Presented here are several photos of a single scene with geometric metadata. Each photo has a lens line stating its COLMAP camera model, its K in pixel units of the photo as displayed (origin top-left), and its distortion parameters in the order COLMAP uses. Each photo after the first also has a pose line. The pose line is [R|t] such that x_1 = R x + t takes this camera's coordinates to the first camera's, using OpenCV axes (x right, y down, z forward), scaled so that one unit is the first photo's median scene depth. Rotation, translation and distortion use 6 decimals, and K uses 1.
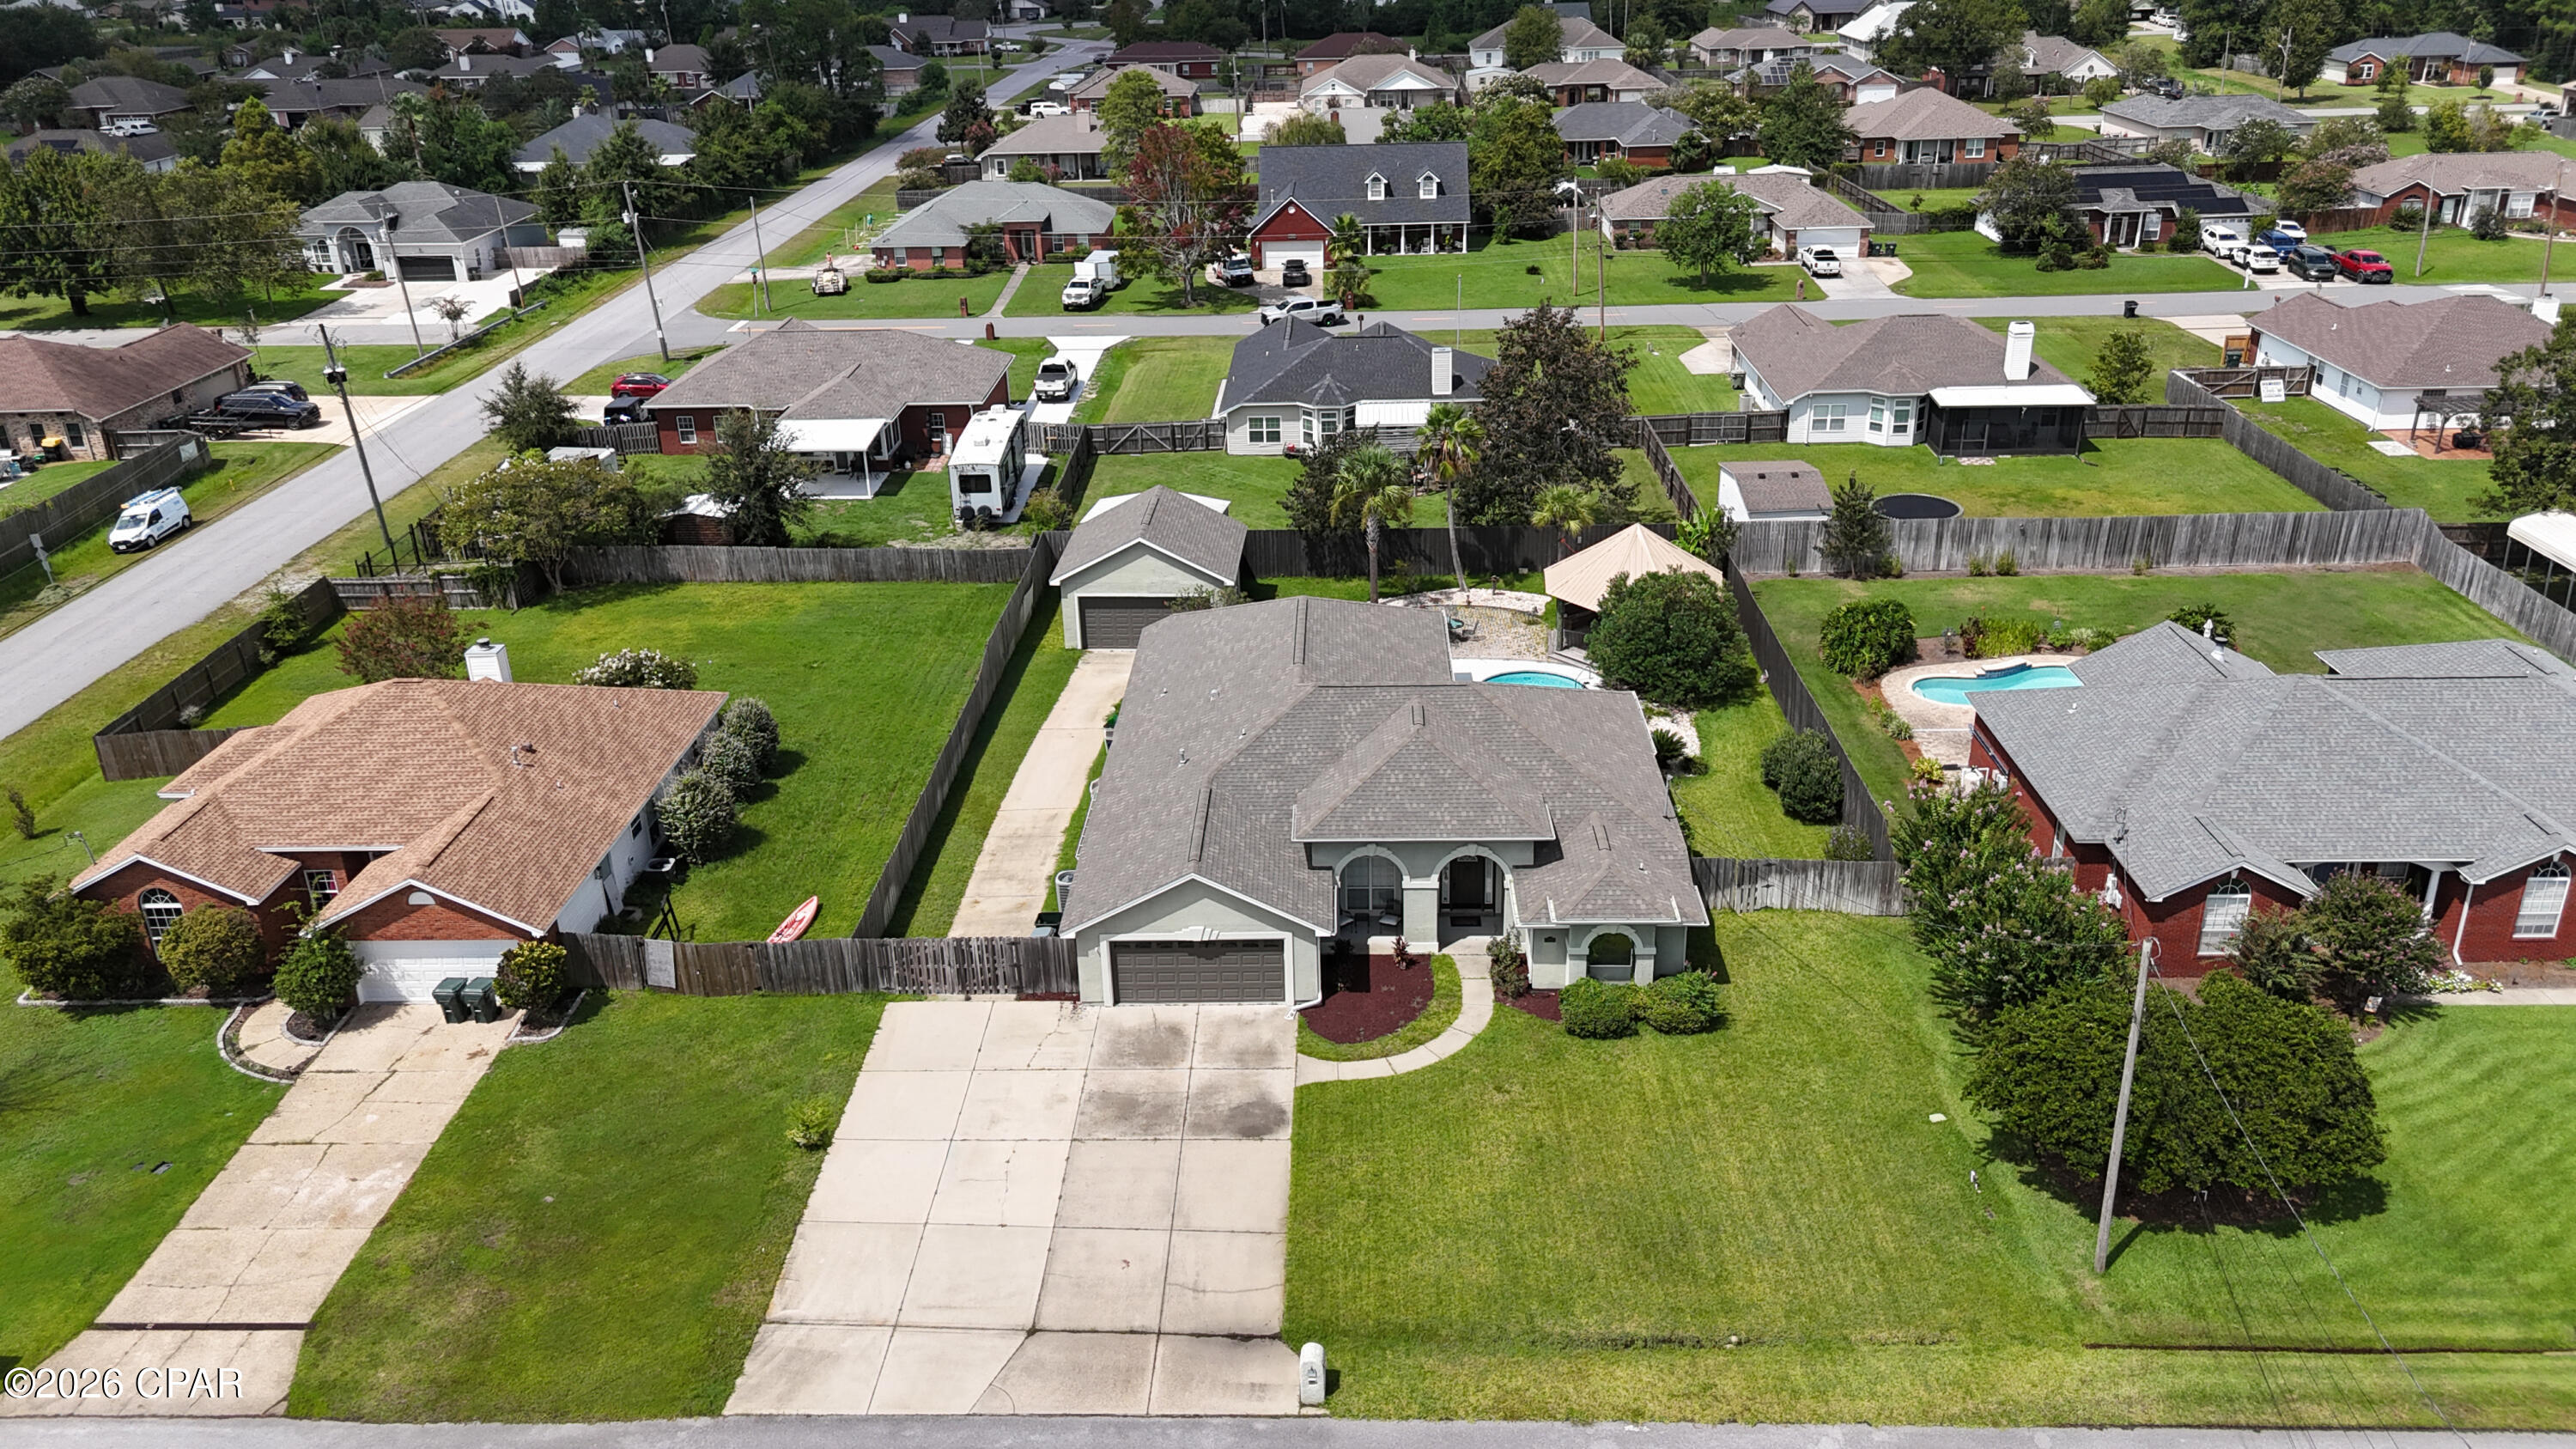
lens RADIAL K [[1899.7, 0, 1294.2], [0, 1899.7, 718.6], [0, 0, 1]] dist [0.073425, -0.070066]
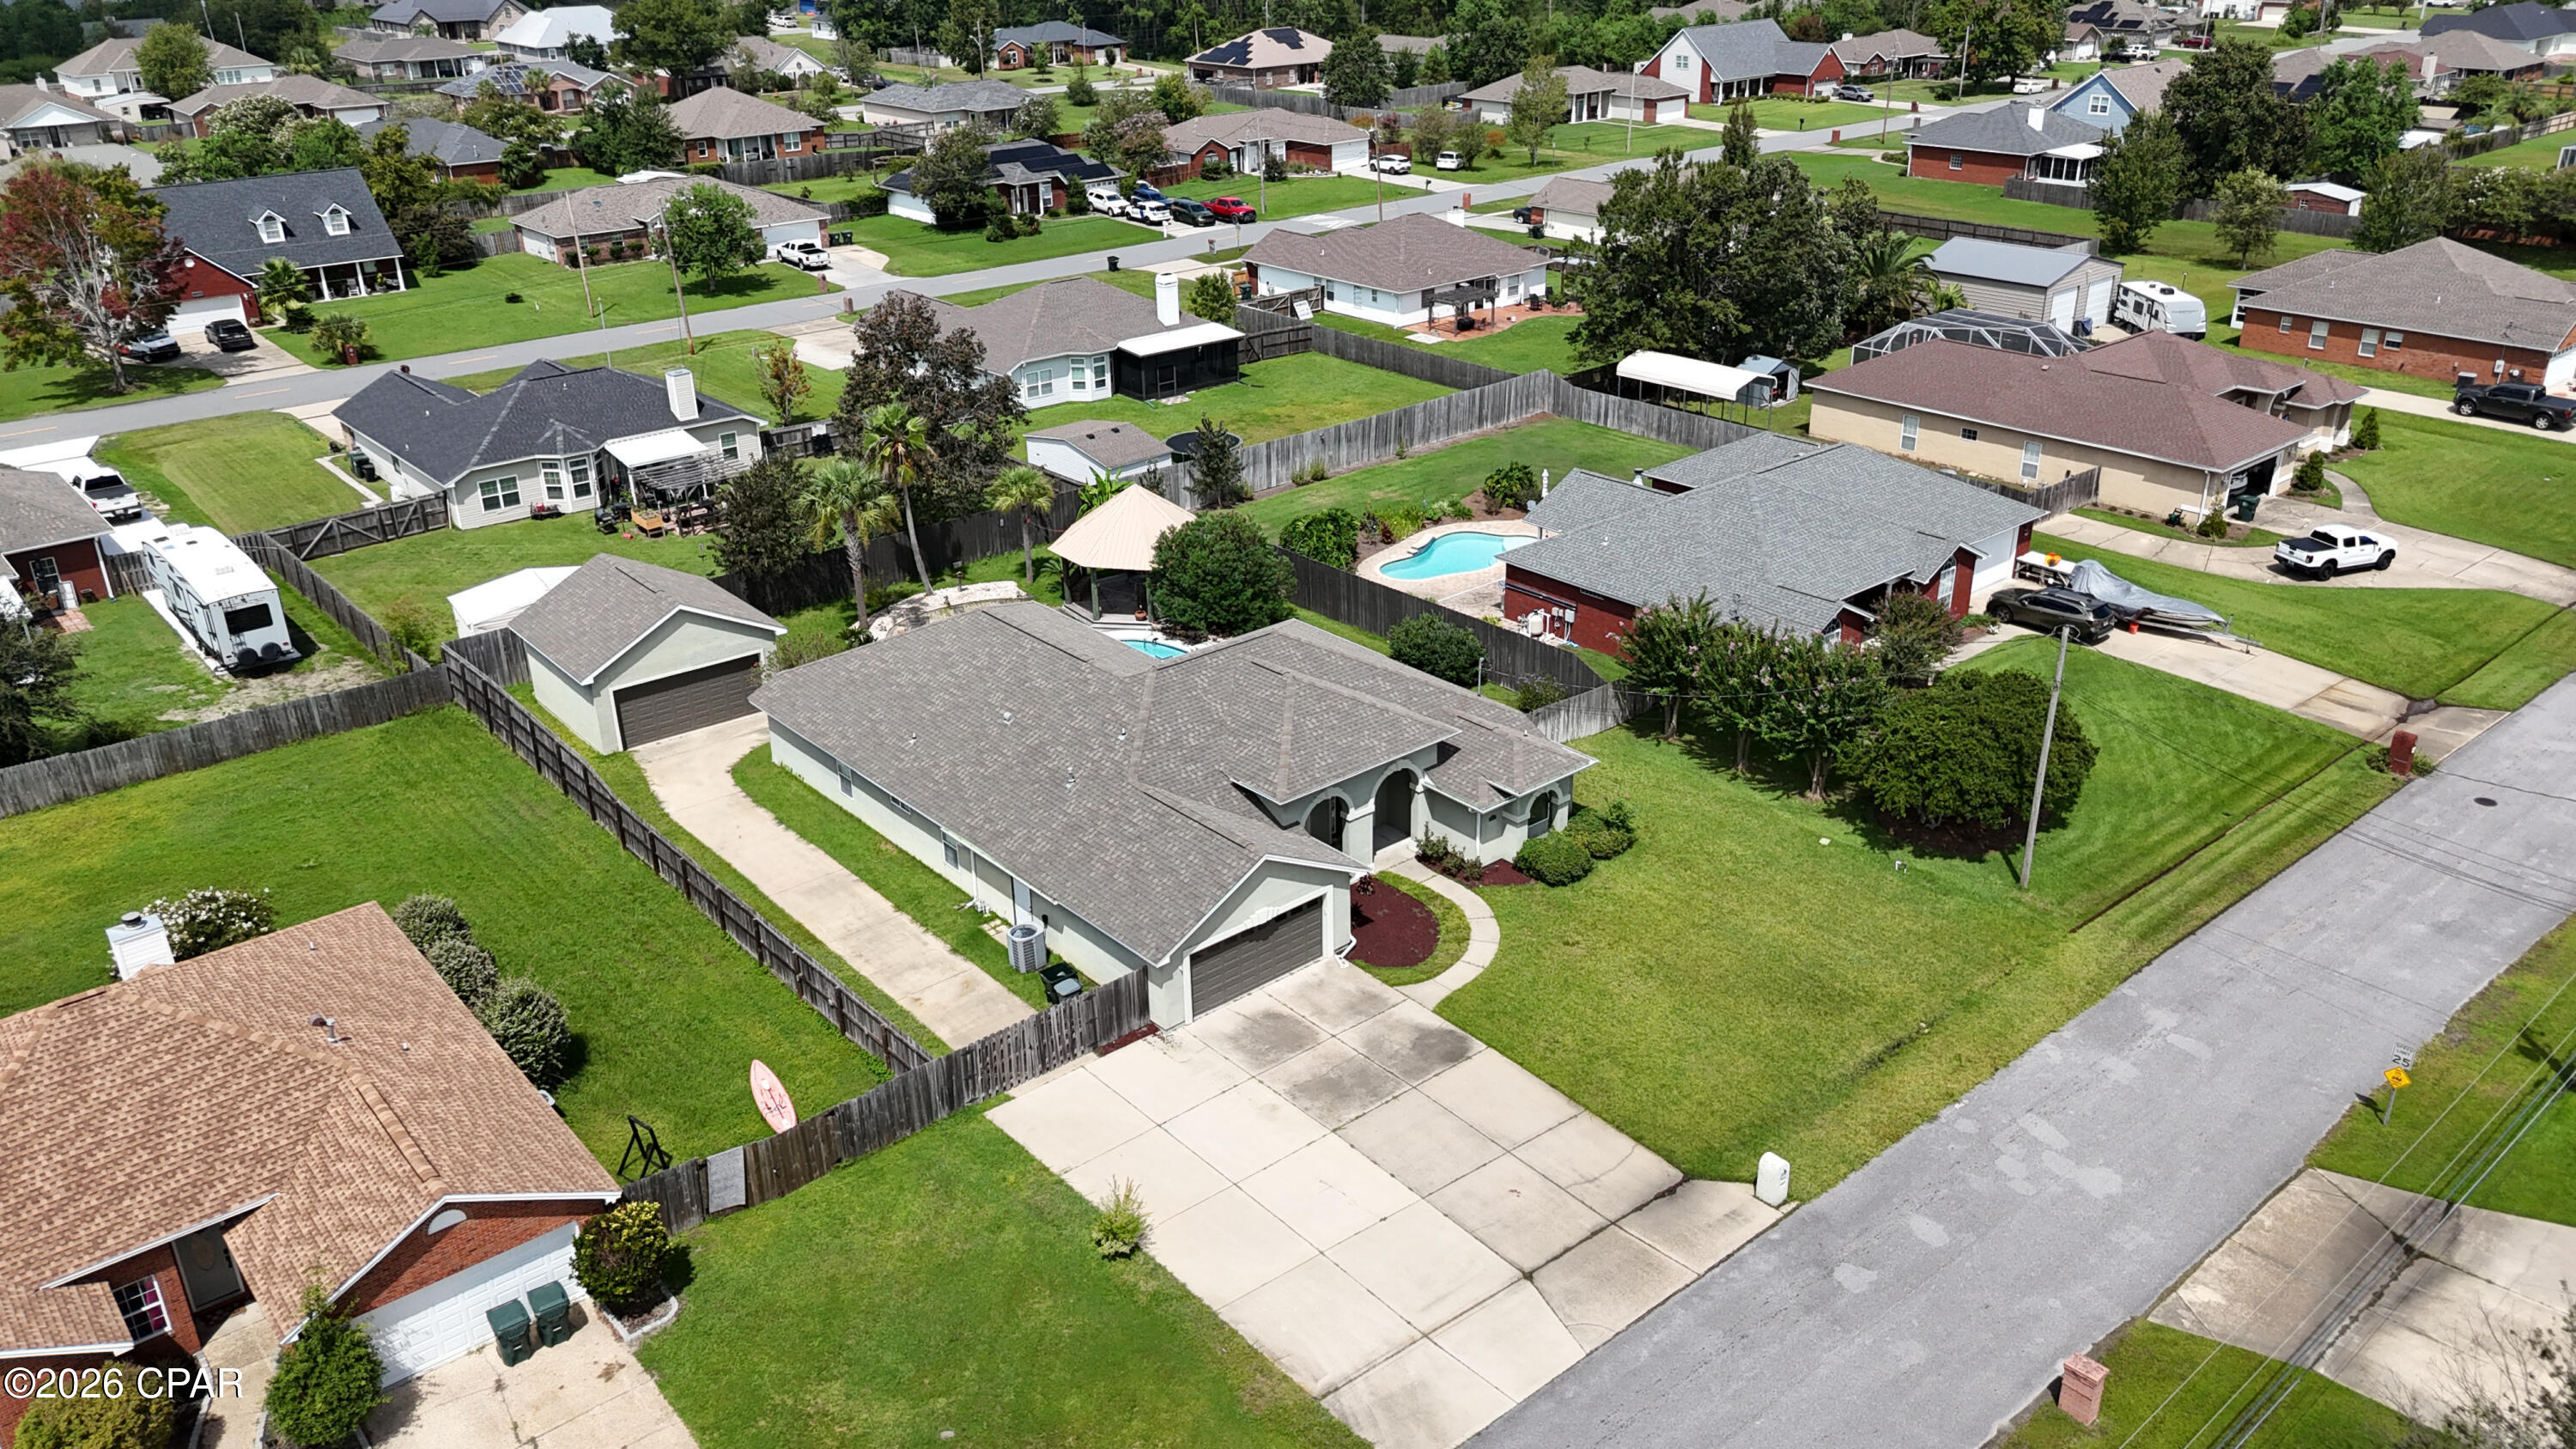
lens RADIAL K [[1899.7, 0, 1294.2], [0, 1899.7, 718.6], [0, 0, 1]] dist [0.073425, -0.070066]
pose [[0.741305, -0.264640, 0.616793, -0.536069], [0.267947, 0.959264, 0.089542, -0.060223], [-0.615363, 0.098890, 0.782016, 0.176042]]
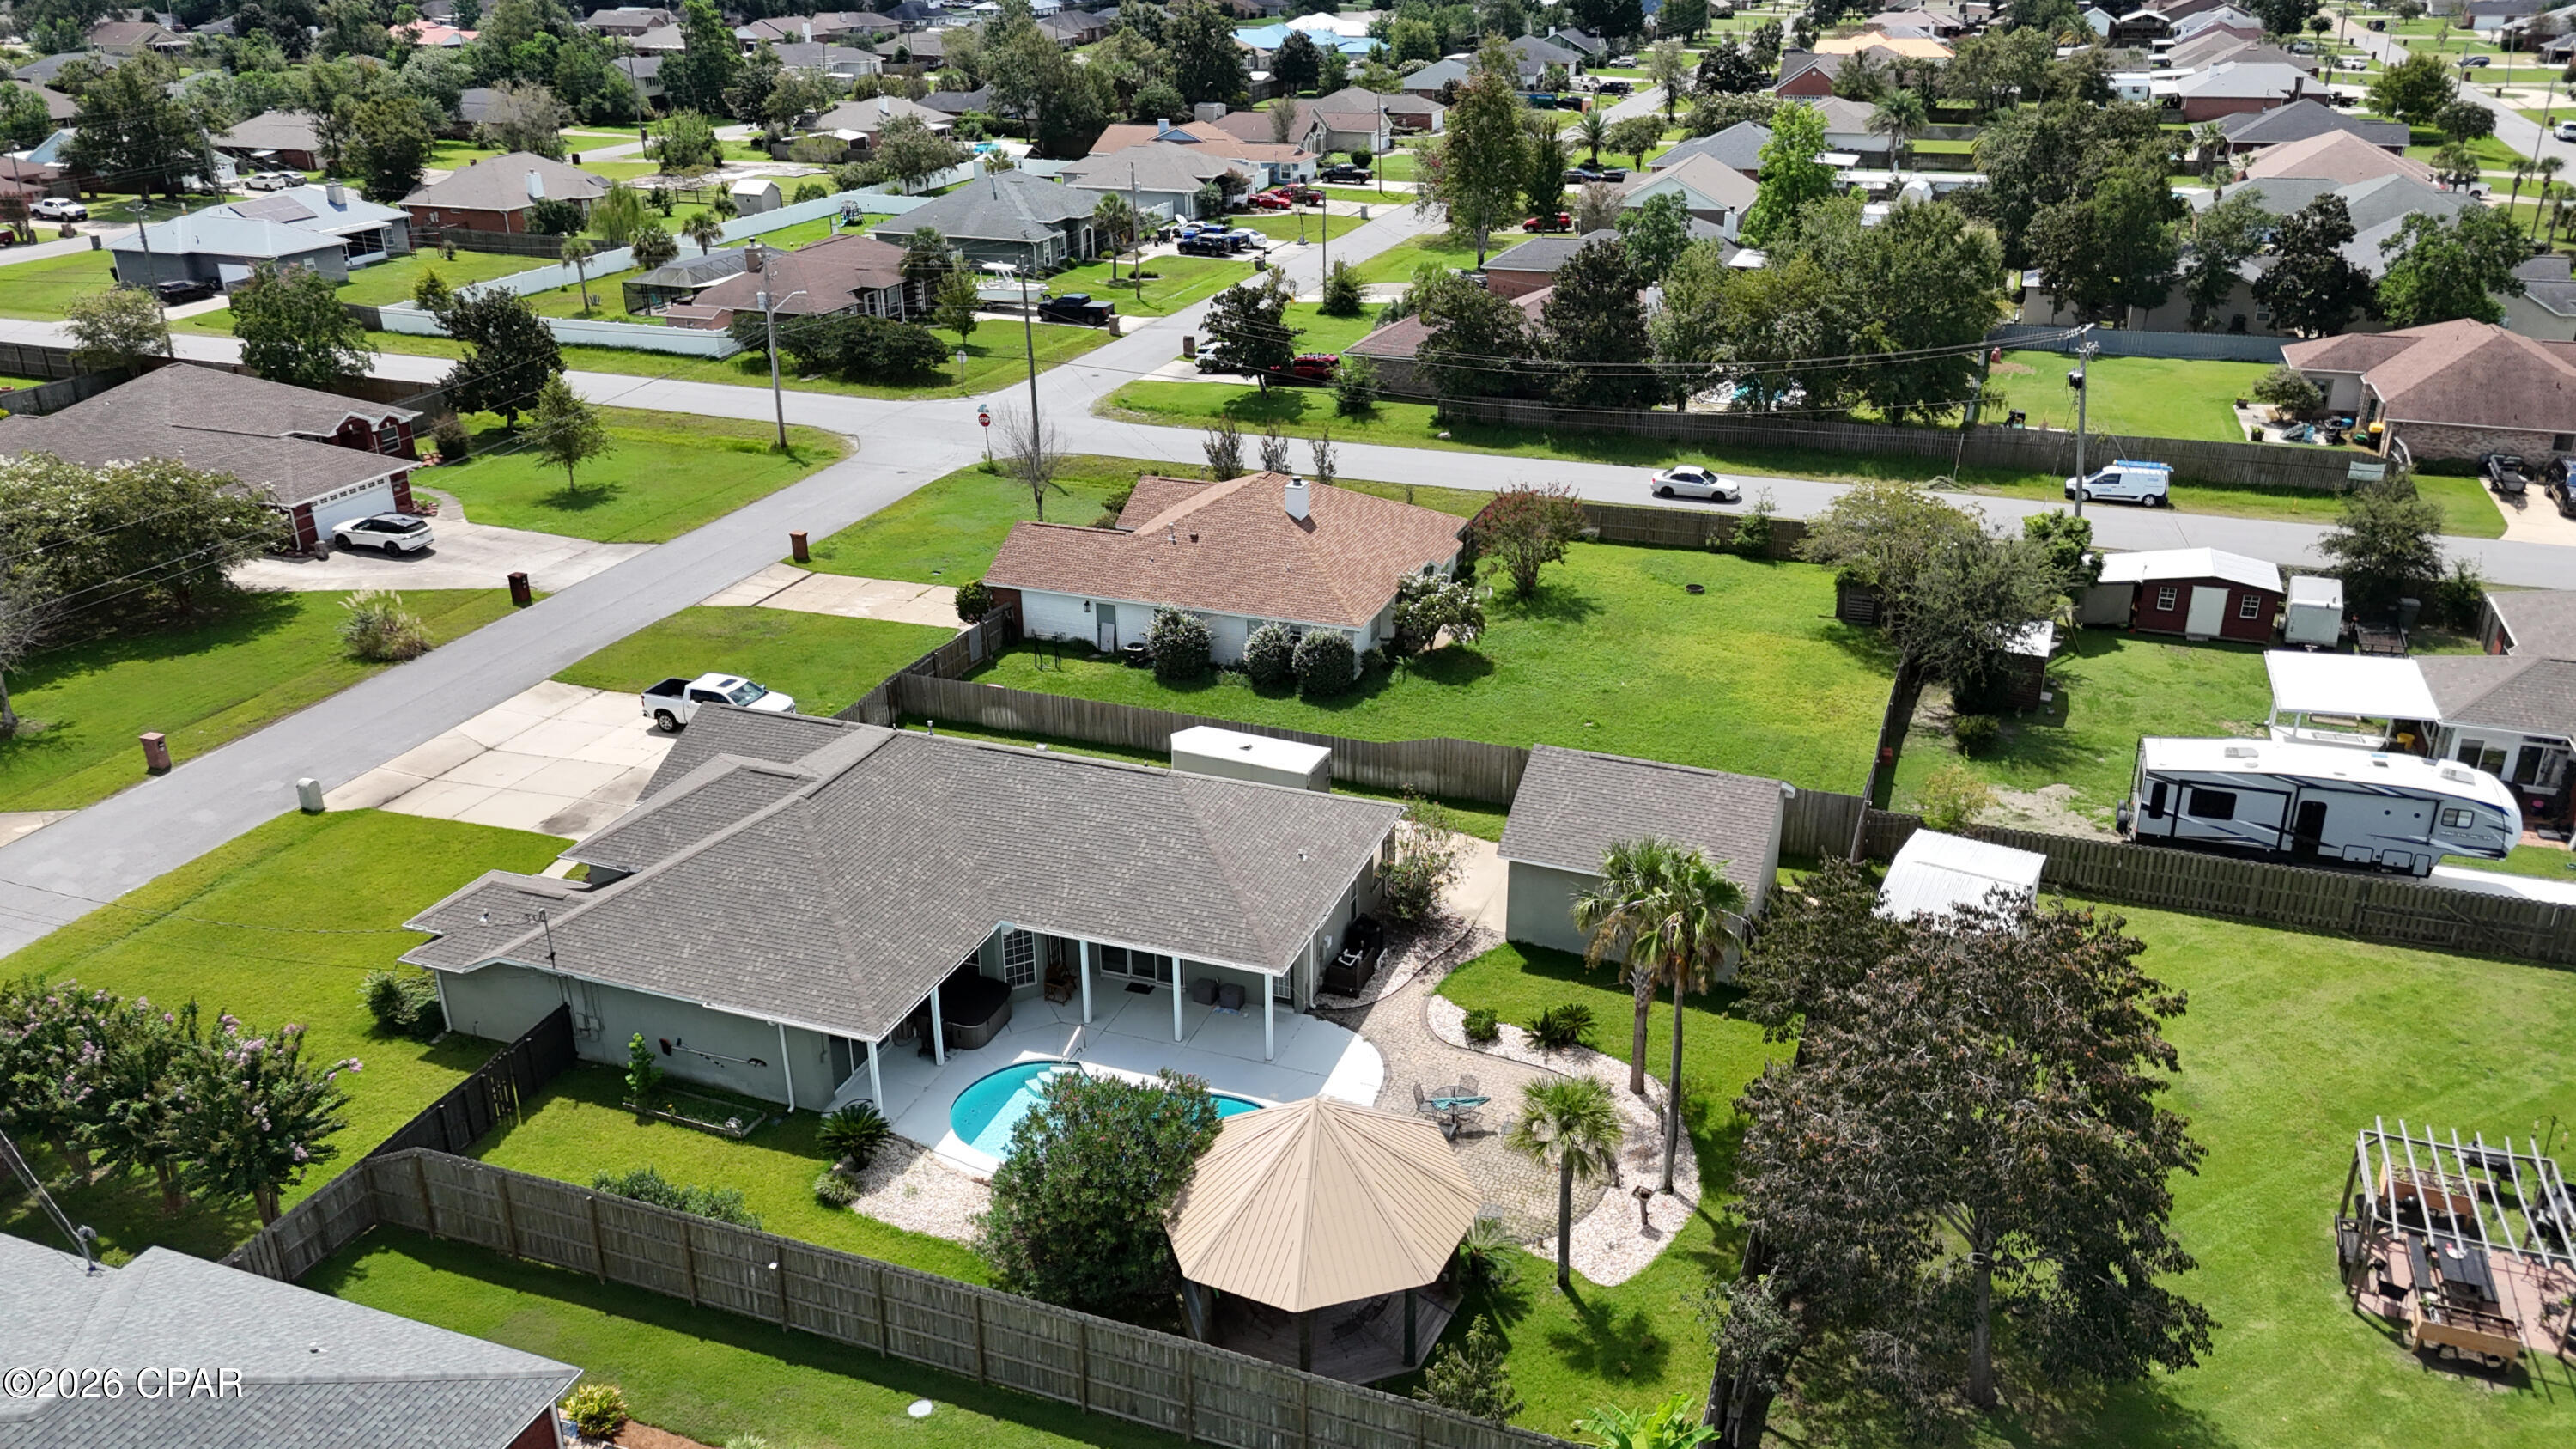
lens RADIAL K [[1899.7, 0, 1294.2], [0, 1899.7, 718.6], [0, 0, 1]] dist [0.073425, -0.070066]
pose [[-0.330087, 0.396155, -0.856798, 0.740816], [-0.361414, 0.785469, 0.502412, -0.559812], [0.872022, 0.475498, -0.116097, 1.246680]]
